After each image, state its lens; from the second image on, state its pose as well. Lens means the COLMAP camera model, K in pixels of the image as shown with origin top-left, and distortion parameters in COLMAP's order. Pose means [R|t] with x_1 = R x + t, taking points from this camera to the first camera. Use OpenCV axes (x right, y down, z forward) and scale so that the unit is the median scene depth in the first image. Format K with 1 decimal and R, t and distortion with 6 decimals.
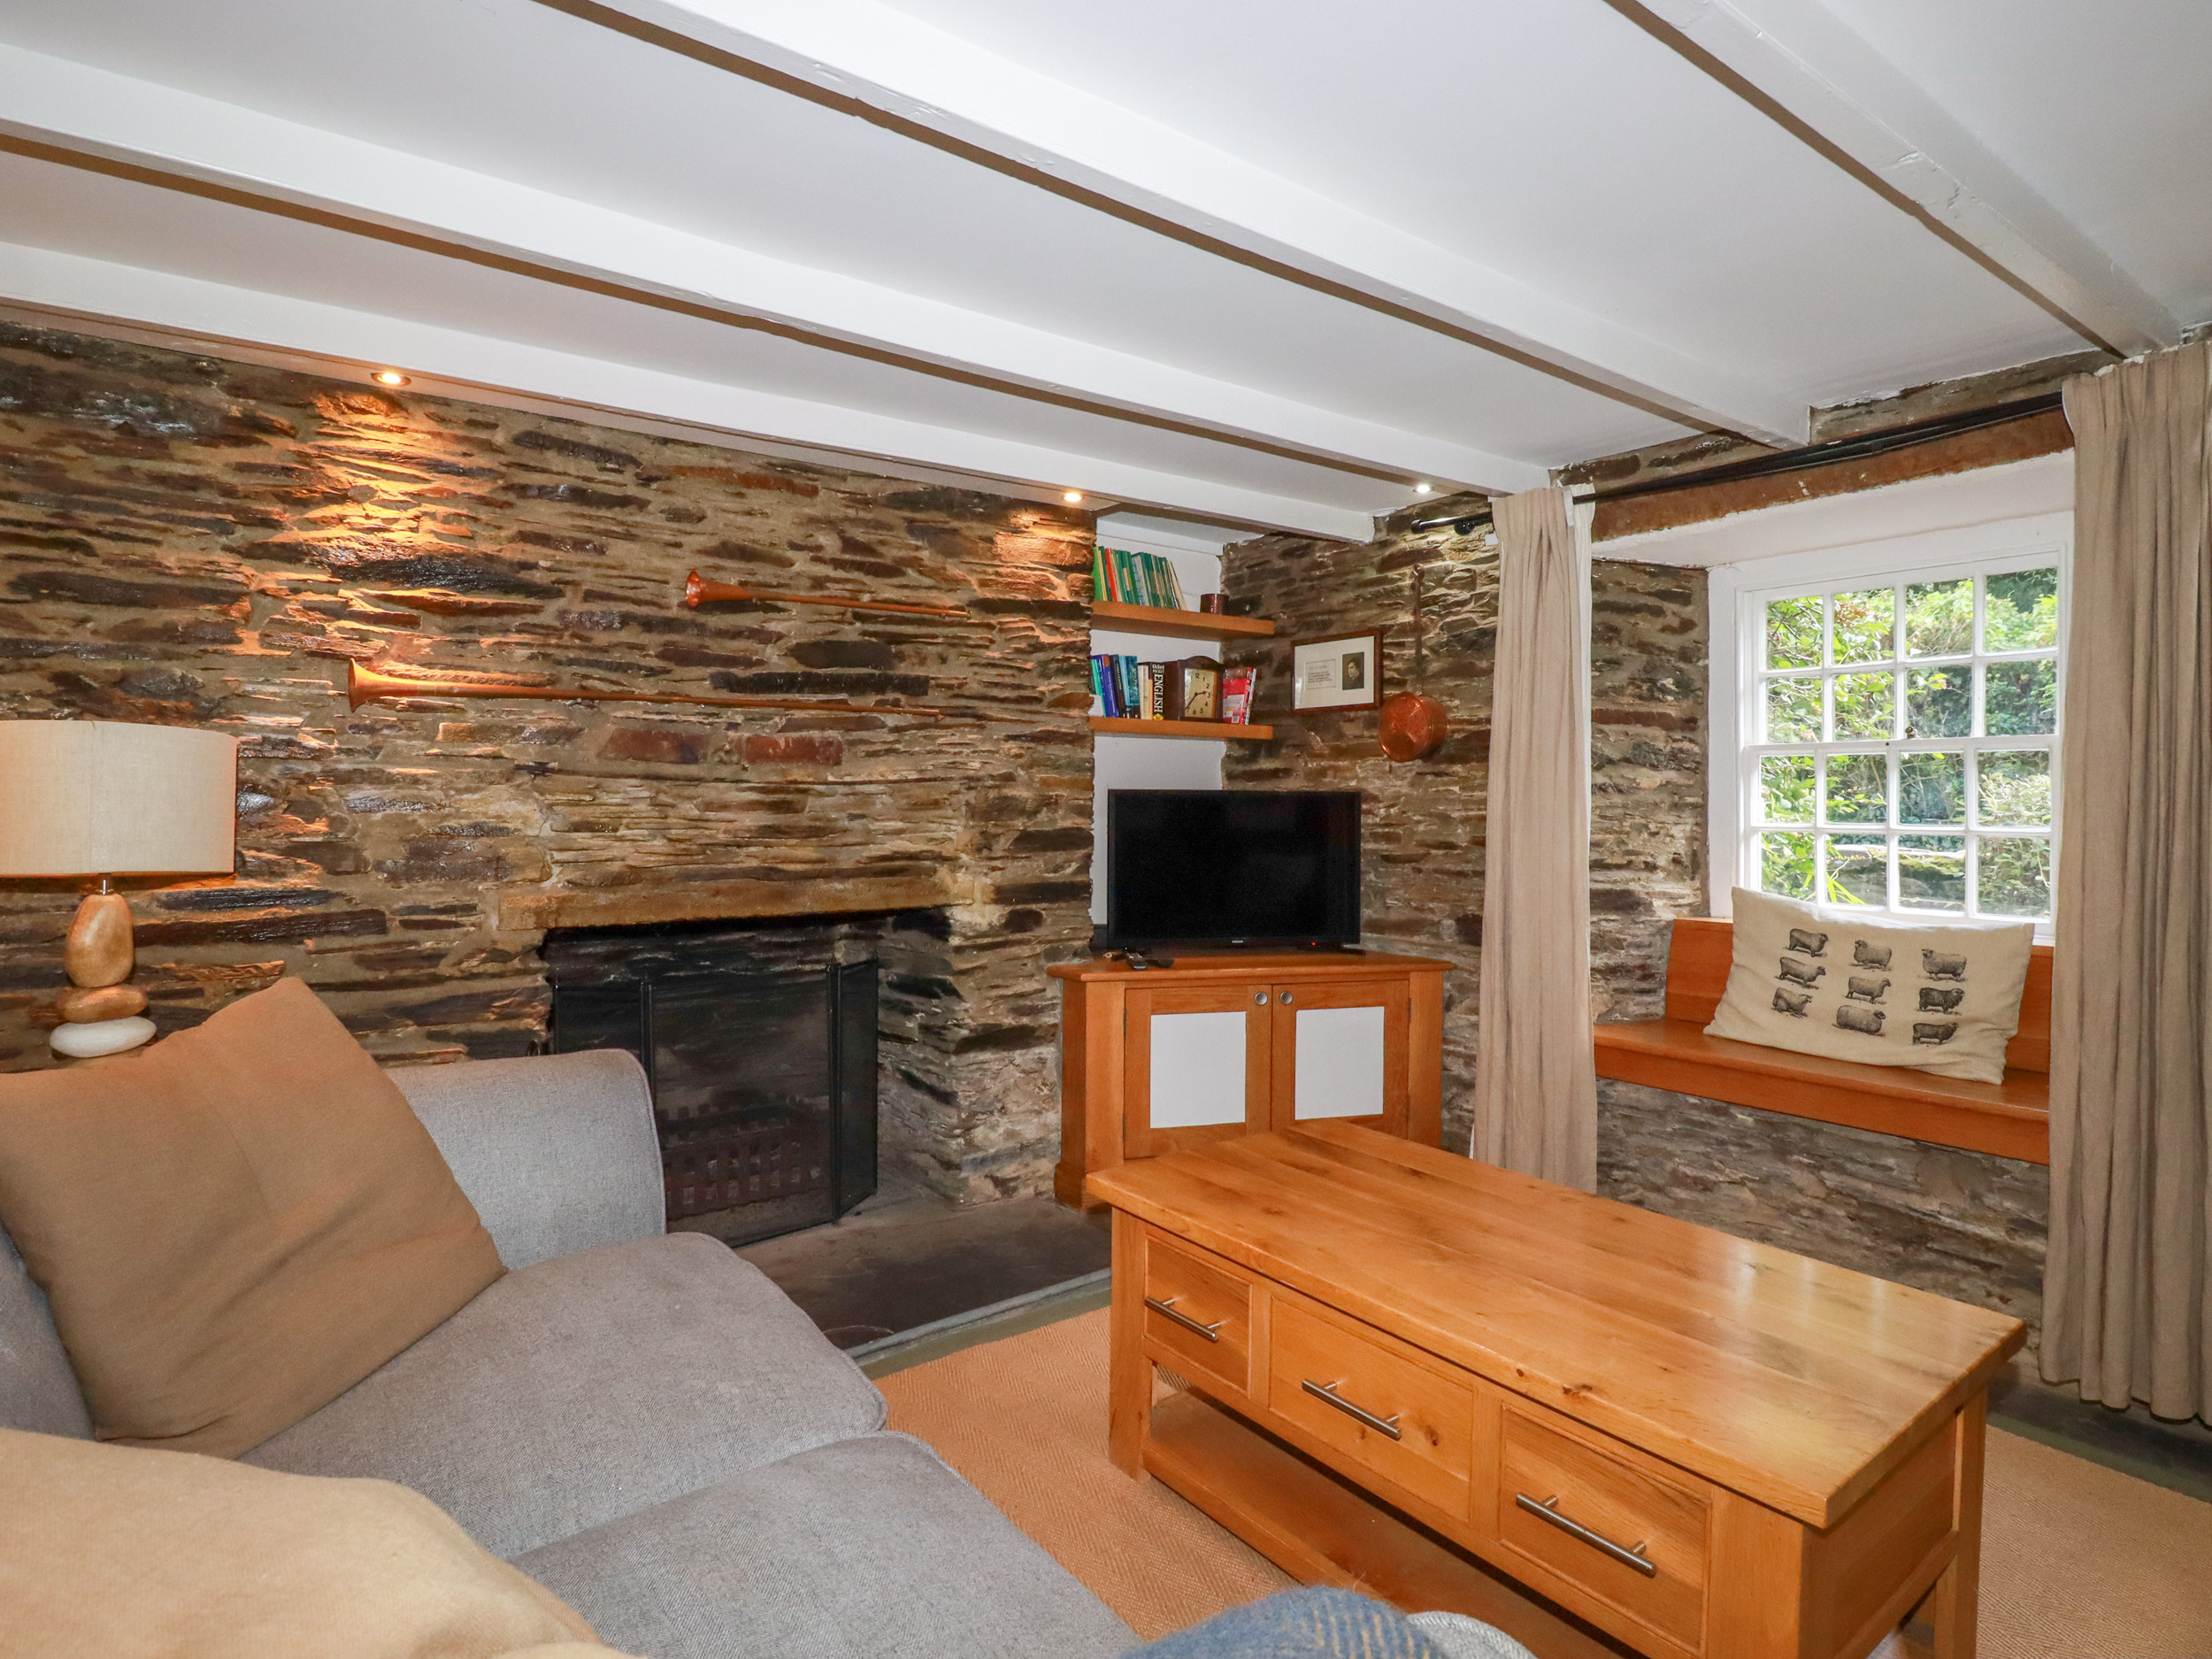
lens RADIAL K [[1178.0, 0, 1097.6], [0, 1178.0, 820.9], [0, 0, 1]] dist [0.002169, -0.016184]
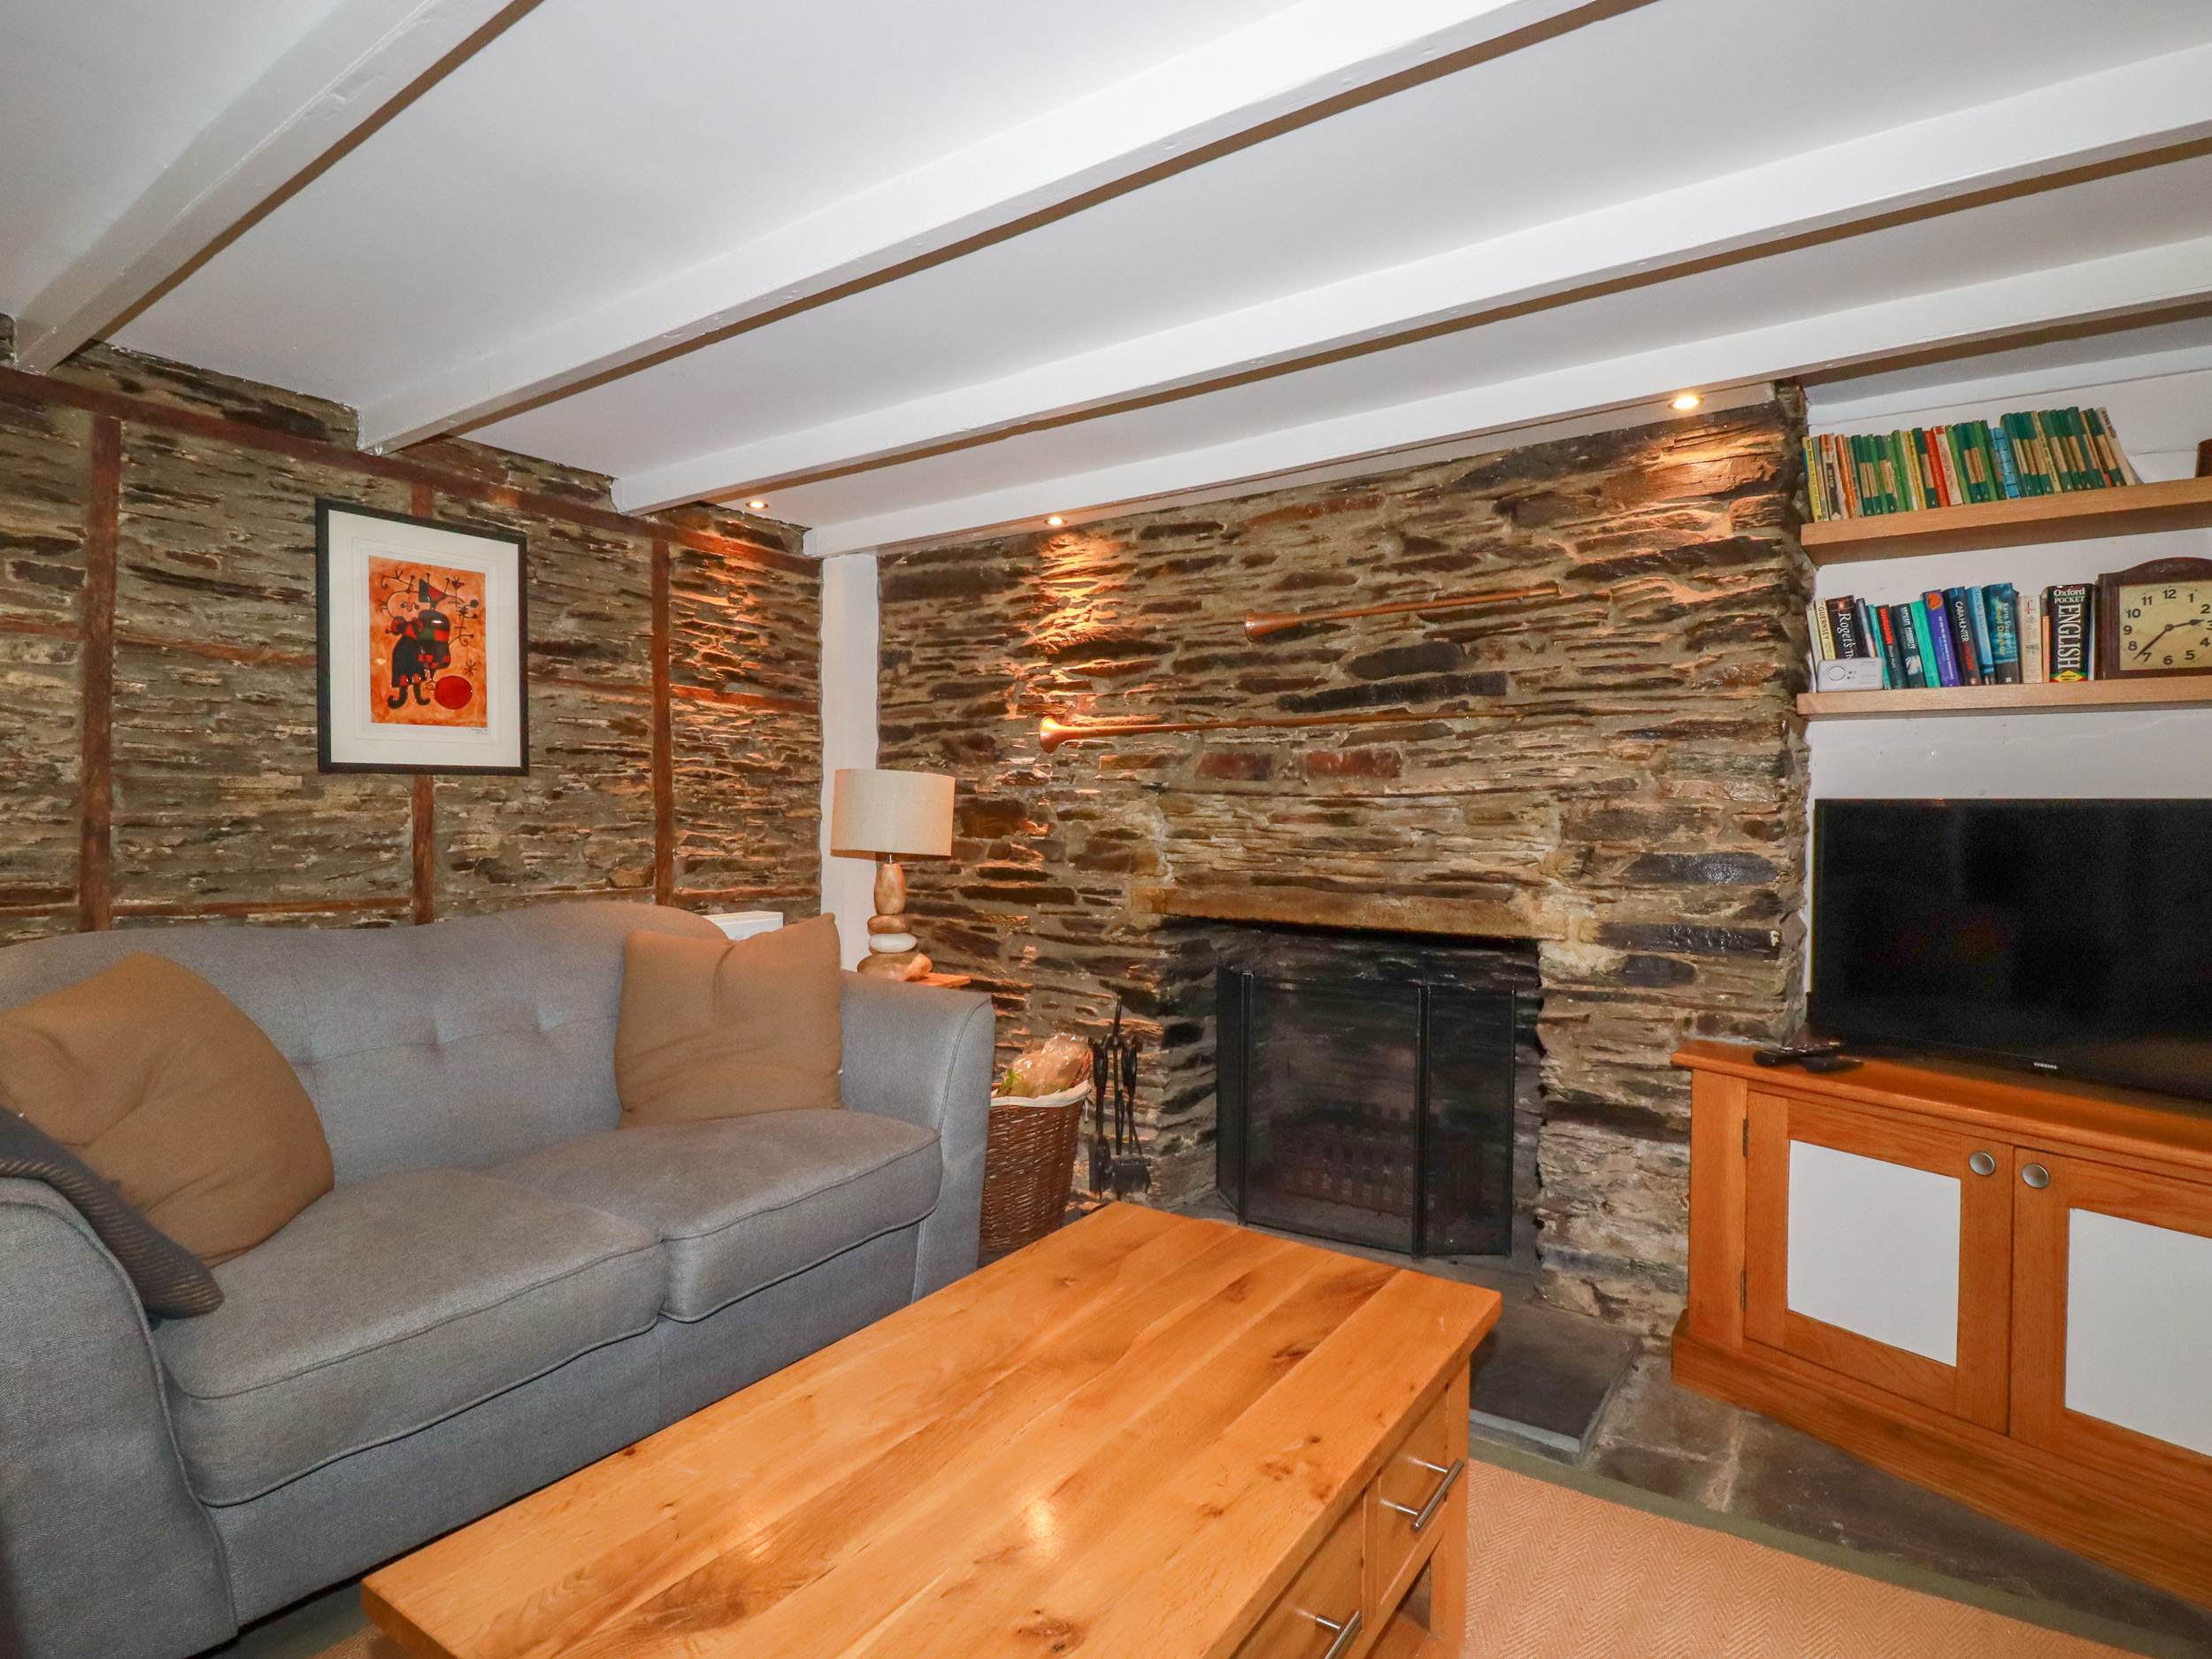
lens RADIAL K [[1178.0, 0, 1097.6], [0, 1178.0, 820.9], [0, 0, 1]] dist [0.002169, -0.016184]
pose [[0.306857, 0.007854, -0.951723, 0.626668], [-0.021272, 0.999773, 0.001392, -0.007731], [0.951518, 0.019818, 0.306954, 0.476545]]
